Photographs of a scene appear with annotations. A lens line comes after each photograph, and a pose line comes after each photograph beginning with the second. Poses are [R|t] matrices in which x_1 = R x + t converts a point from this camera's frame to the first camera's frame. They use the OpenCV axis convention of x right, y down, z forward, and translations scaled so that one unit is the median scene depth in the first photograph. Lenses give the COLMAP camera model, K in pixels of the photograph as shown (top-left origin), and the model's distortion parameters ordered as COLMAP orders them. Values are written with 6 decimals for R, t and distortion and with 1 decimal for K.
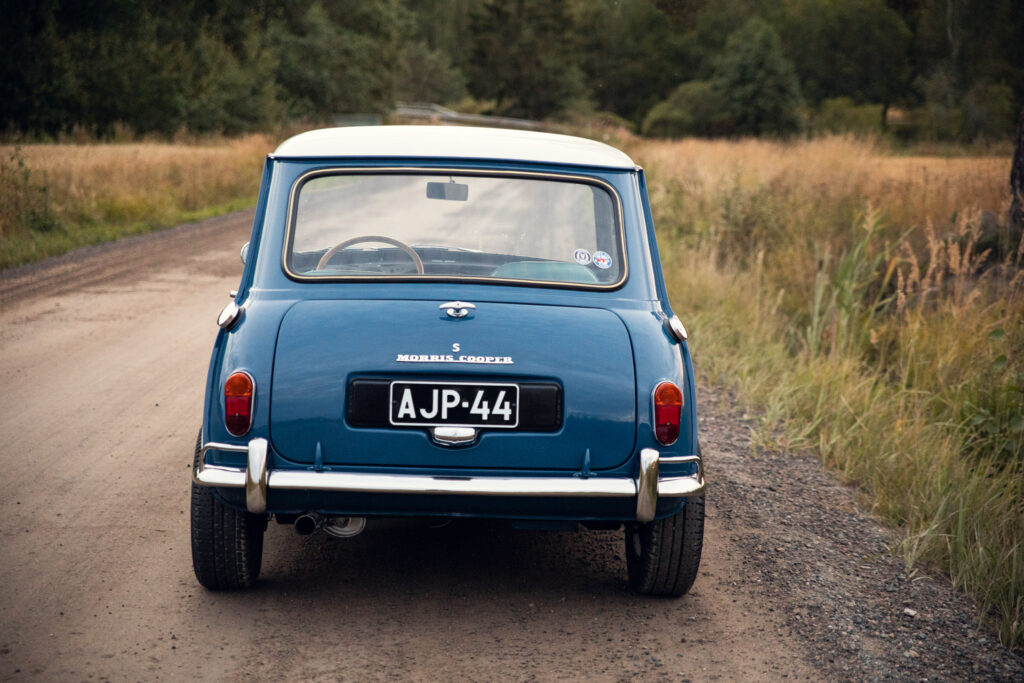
lens RADIAL K [[1980.7, 0, 512.0], [0, 1980.7, 341.5], [0, 0, 1]] dist [0.311678, -0.012332]
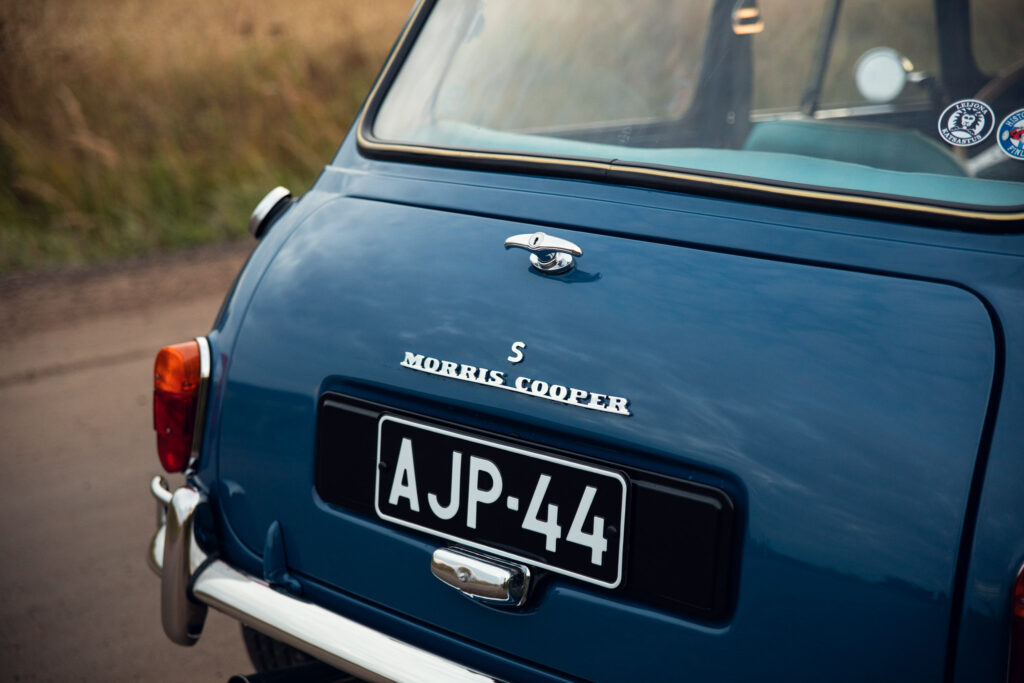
lens RADIAL K [[1802.7, 0, 512.1], [0, 1802.7, 364.0], [0, 0, 1]] dist [0.186574, 0.031060]
pose [[0.714097, 0.139775, -0.685951, 0.212628], [-0.050537, 0.987601, 0.148631, -0.046848], [0.698220, -0.071471, 0.712306, 0.751359]]
